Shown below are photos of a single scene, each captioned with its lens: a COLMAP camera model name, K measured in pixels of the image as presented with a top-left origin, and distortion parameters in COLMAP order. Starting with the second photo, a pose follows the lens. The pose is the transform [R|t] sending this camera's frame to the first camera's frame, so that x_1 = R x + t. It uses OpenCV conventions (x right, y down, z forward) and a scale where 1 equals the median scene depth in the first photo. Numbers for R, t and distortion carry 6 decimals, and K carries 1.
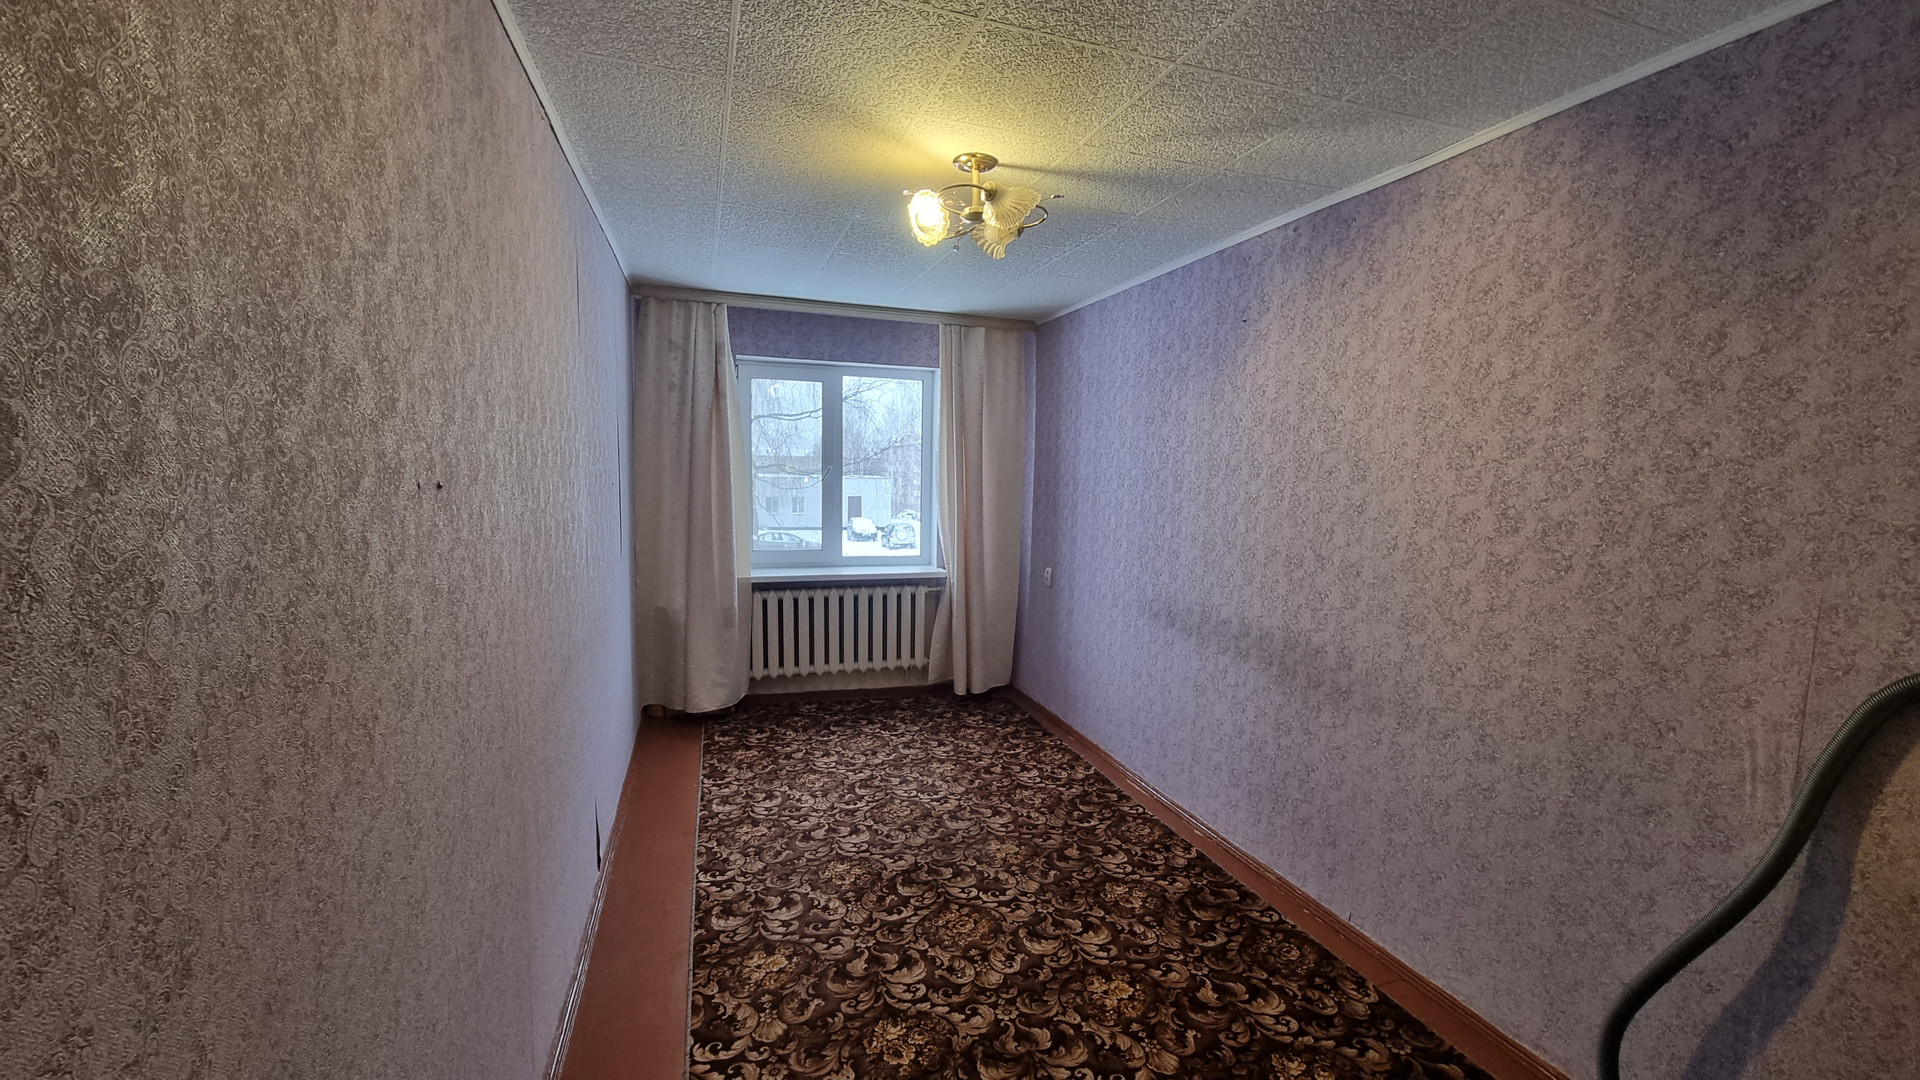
lens RADIAL K [[777.8, 0, 967.9], [0, 777.8, 548.3], [0, 0, 1]] dist [0.009992, -0.002314]
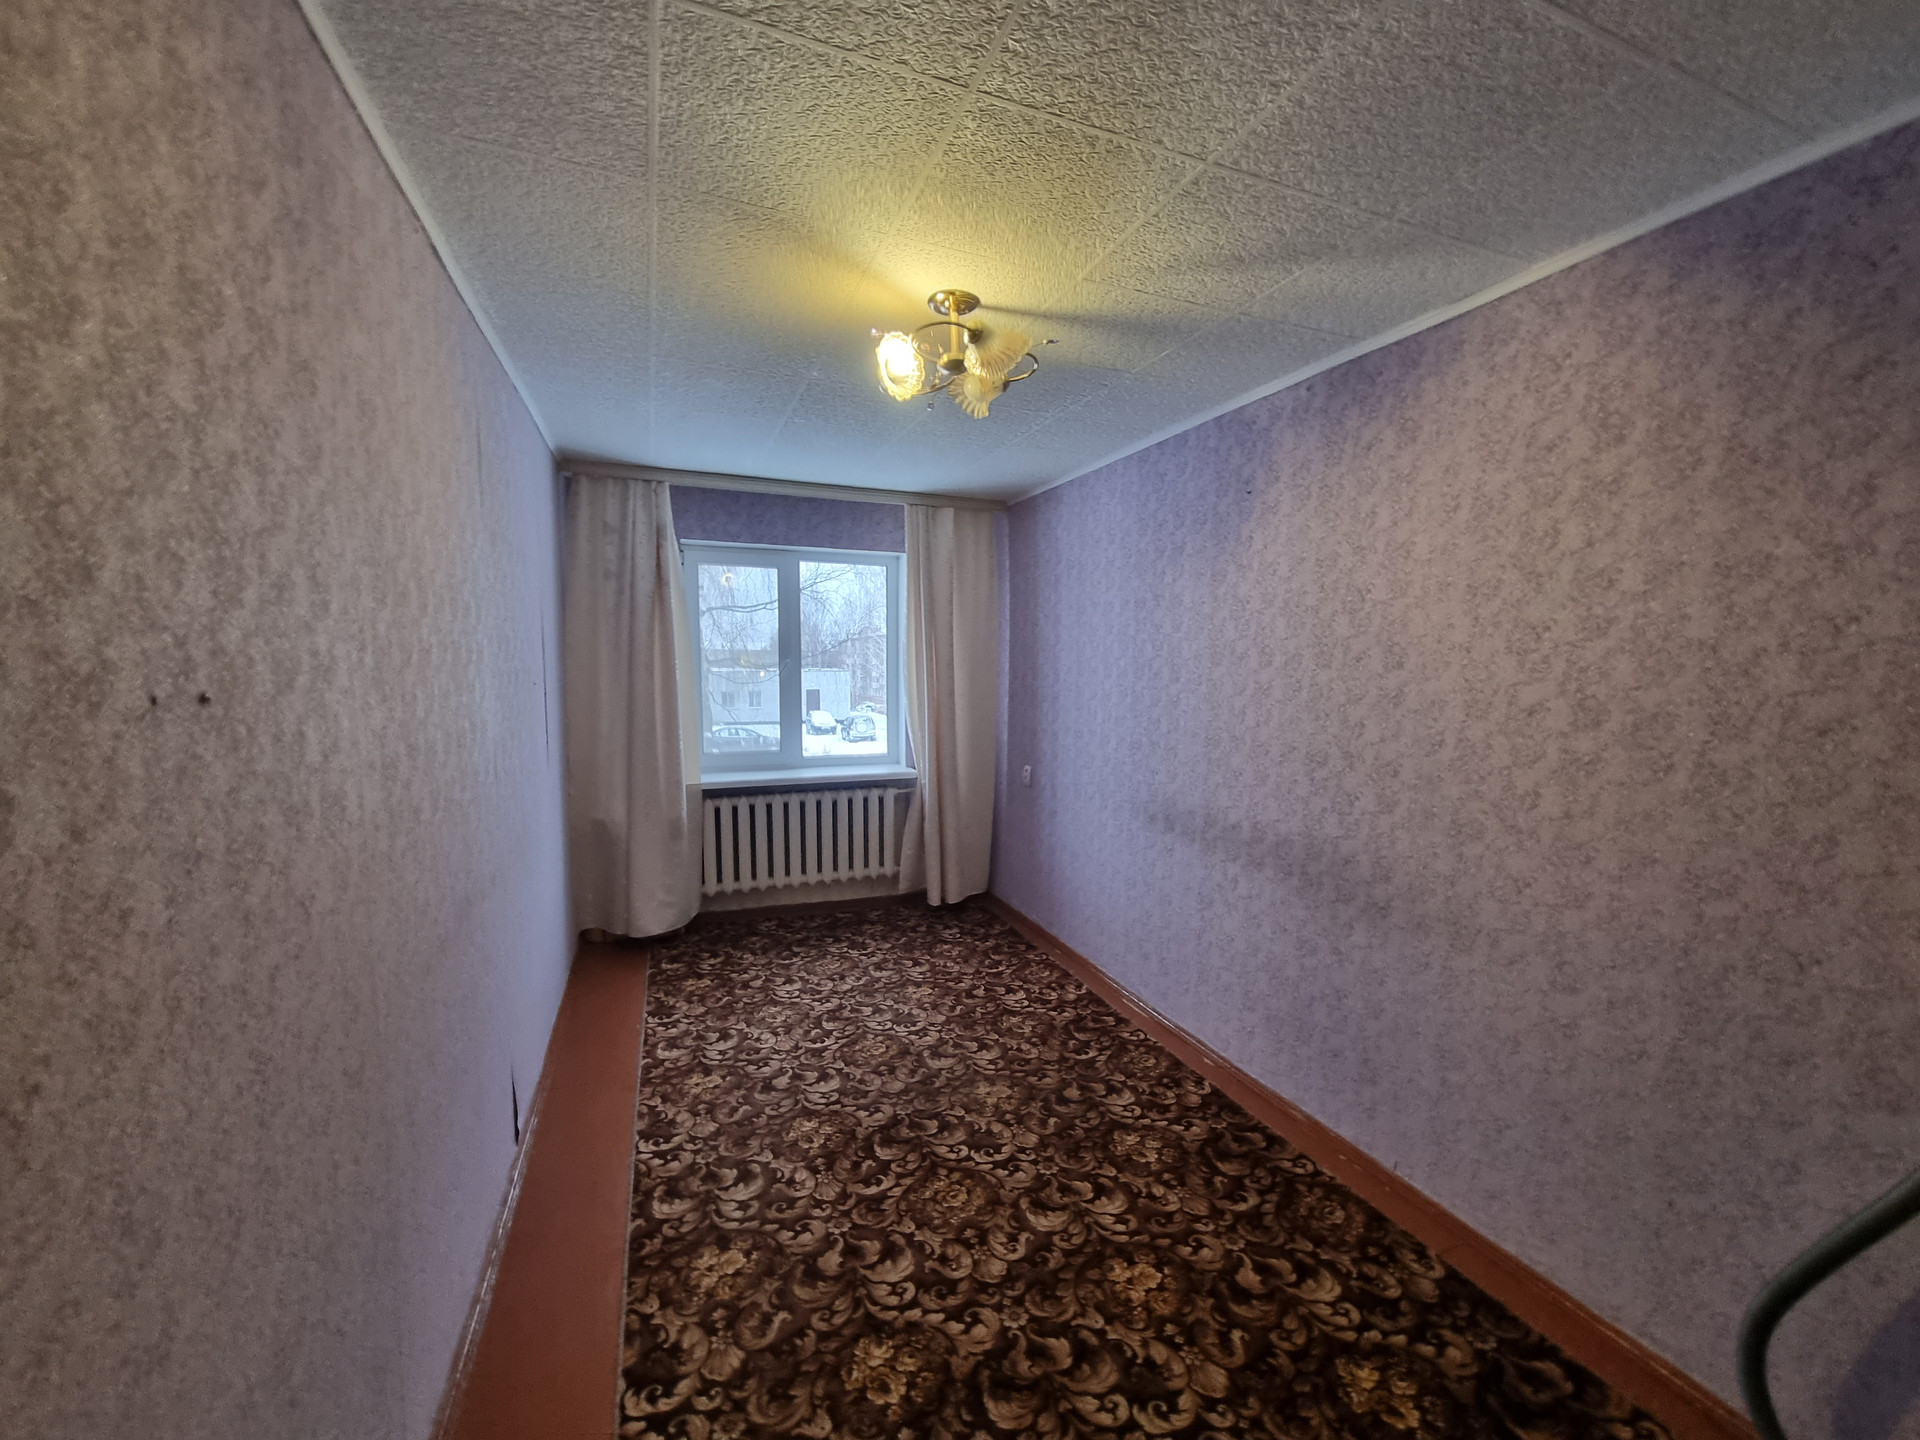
lens RADIAL K [[781.1, 0, 968.5], [0, 781.1, 729.1], [0, 0, 1]] dist [0.008348, -0.001364]
pose [[0.998514, -0.018626, 0.051213, -0.027222], [0.019294, 0.999735, -0.012575, -0.016736], [-0.050965, 0.013545, 0.998609, 0.150098]]
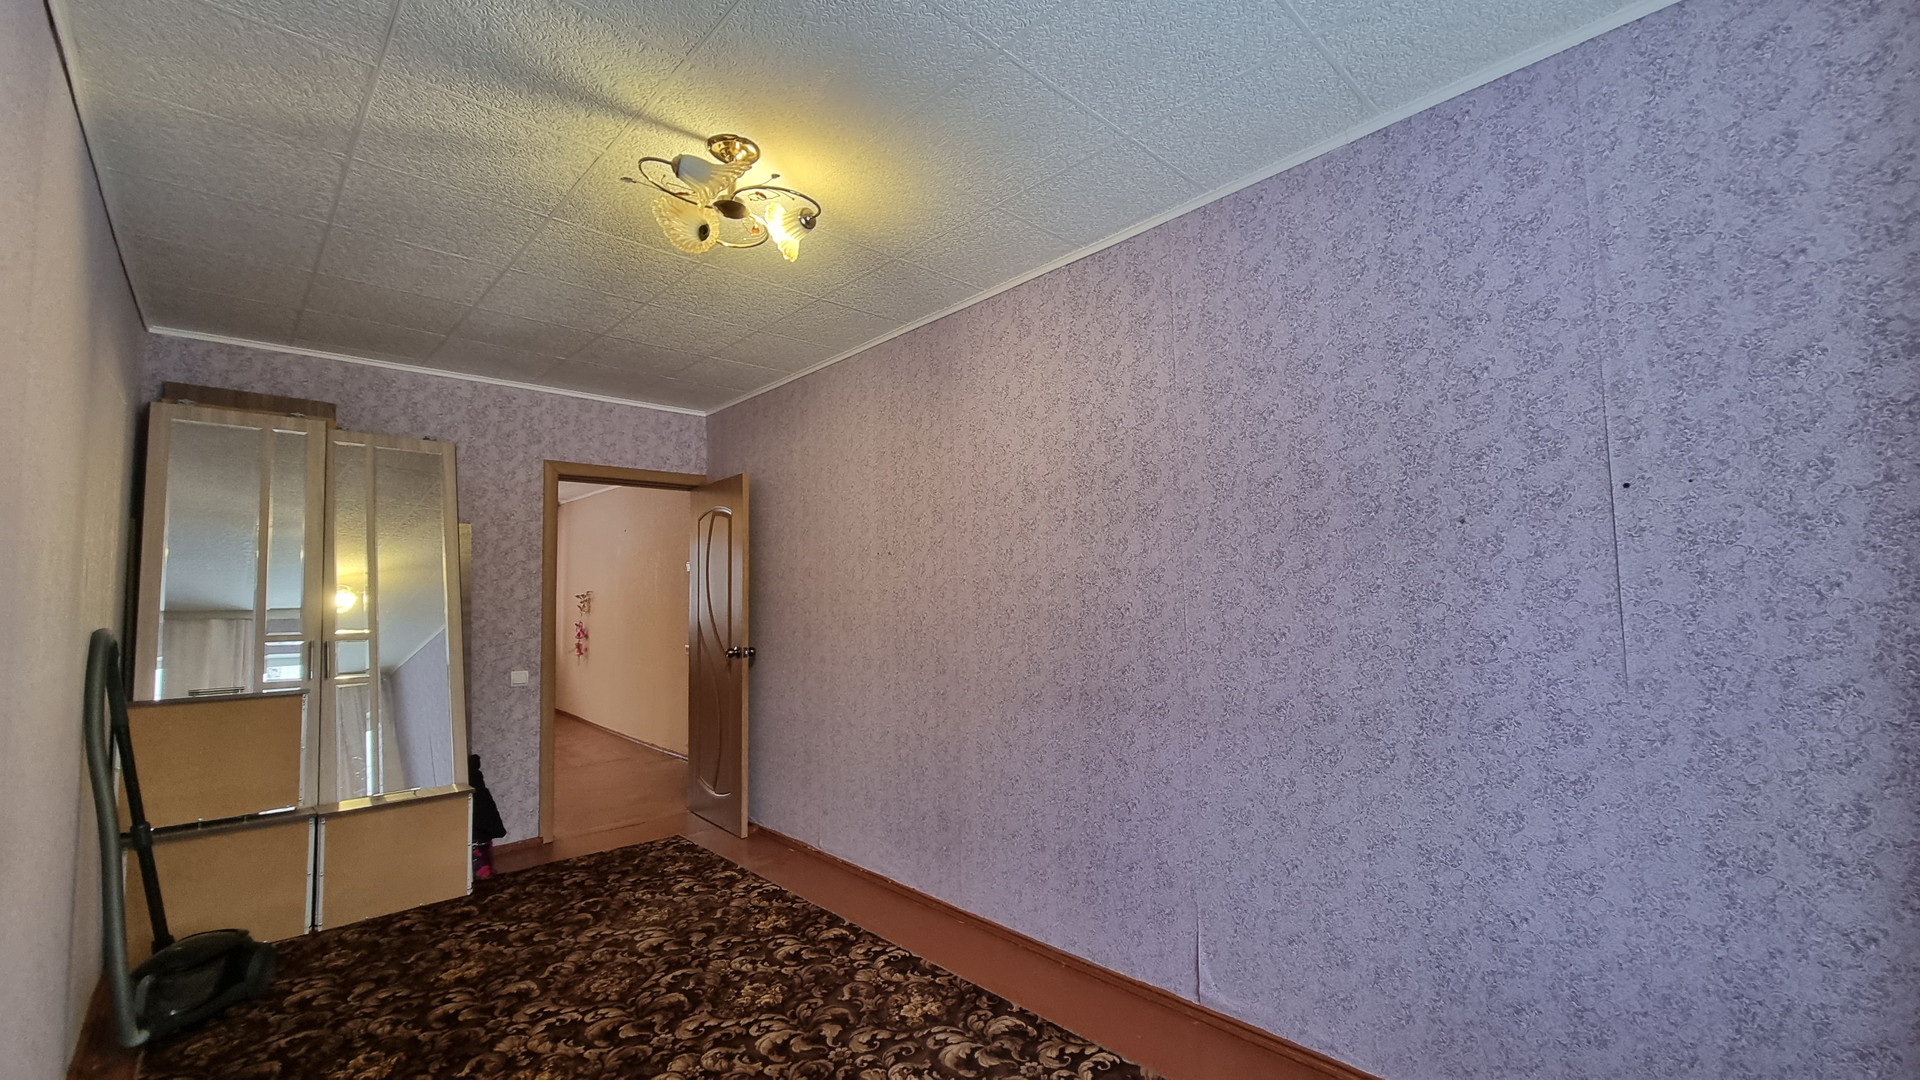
lens RADIAL K [[777.8, 0, 977.2], [0, 777.8, 550.4], [0, 0, 1]] dist [0.009992, -0.002314]
pose [[-0.902051, -0.027199, -0.430772, 0.125864], [-0.040573, 0.998937, 0.021889, -0.086298], [0.429718, 0.037223, -0.902195, 1.913012]]
